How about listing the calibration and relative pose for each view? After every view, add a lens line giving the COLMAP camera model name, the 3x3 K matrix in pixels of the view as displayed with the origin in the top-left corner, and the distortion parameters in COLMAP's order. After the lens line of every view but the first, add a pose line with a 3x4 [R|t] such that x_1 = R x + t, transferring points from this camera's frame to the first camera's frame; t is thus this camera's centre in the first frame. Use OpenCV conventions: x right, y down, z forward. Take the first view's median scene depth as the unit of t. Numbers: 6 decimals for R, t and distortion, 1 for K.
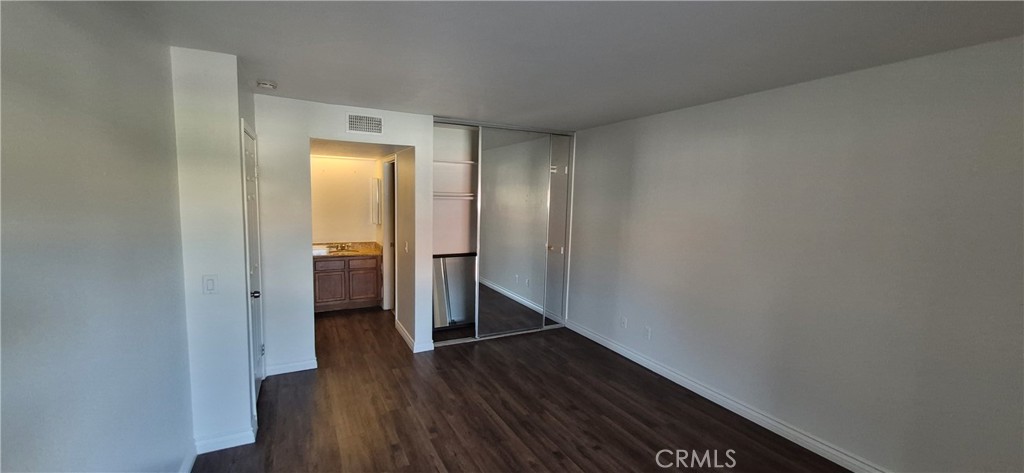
lens RADIAL K [[404.1, 0, 506.8], [0, 404.1, 236.5], [0, 0, 1]] dist [0.000462, 0.000072]
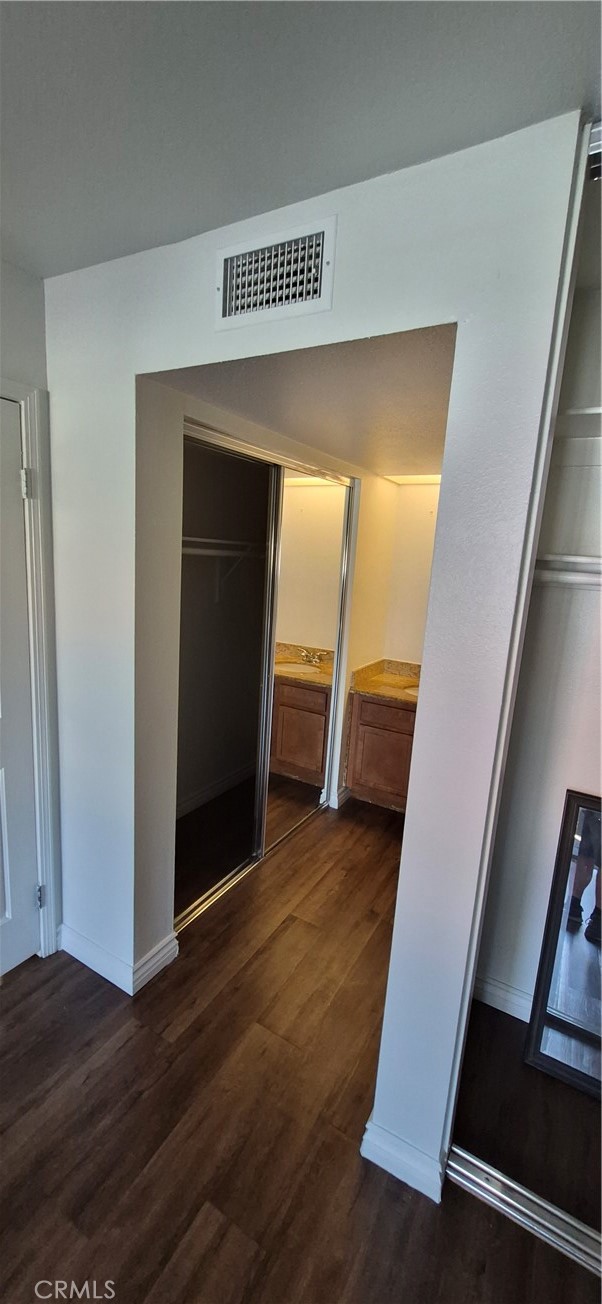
lens RADIAL K [[514.6, 0, 301.6], [0, 514.6, 645.0], [0, 0, 1]] dist [0.000462, 0.000072]
pose [[0.537402, 0.161704, -0.827678, -0.030610], [-0.133681, 0.985370, 0.105715, -0.102734], [0.832664, 0.053833, 0.551156, 1.046813]]
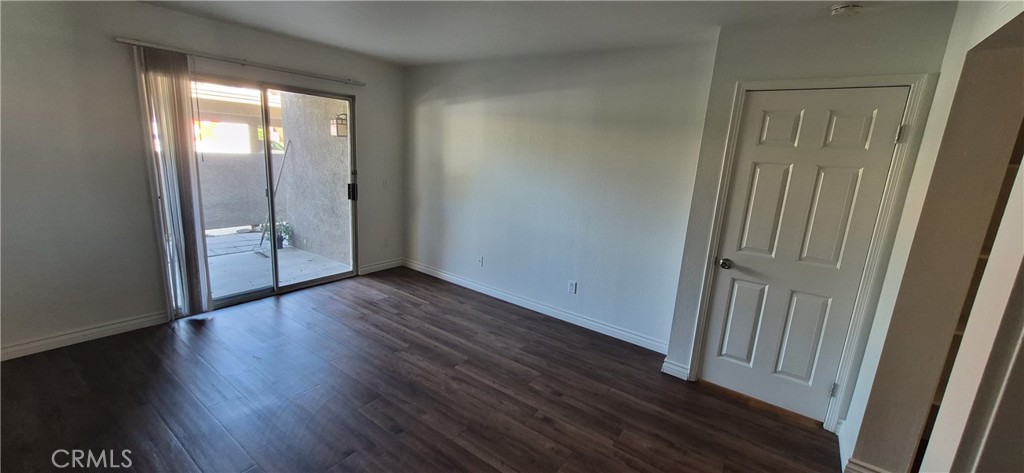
lens RADIAL K [[404.1, 0, 506.8], [0, 404.1, 236.5], [0, 0, 1]] dist [0.000462, 0.000072]
pose [[-0.893172, 0.015249, -0.449457, 0.256885], [-0.128561, 0.949059, 0.287678, -0.121123], [0.430948, 0.314729, -0.845713, 1.453647]]
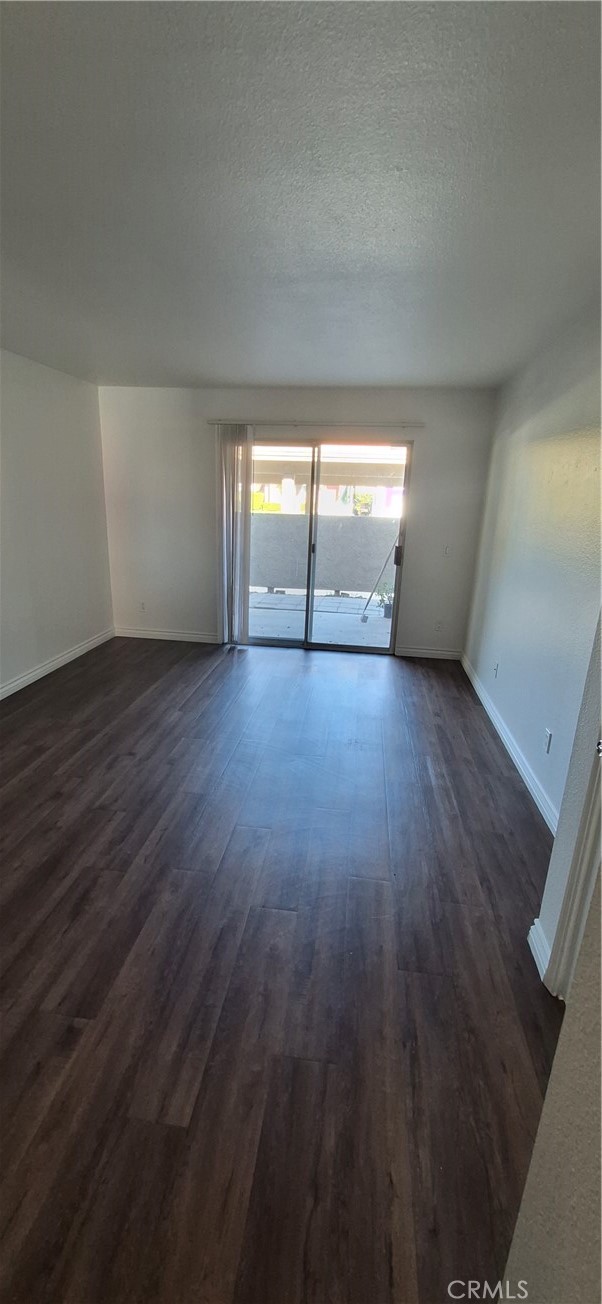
lens RADIAL K [[514.6, 0, 301.6], [0, 514.6, 645.0], [0, 0, 1]] dist [0.000462, 0.000072]
pose [[-0.820762, -0.212042, 0.530460, -0.572311], [0.001003, 0.928026, 0.372514, -0.117973], [-0.571270, 0.306277, -0.761476, 1.389940]]
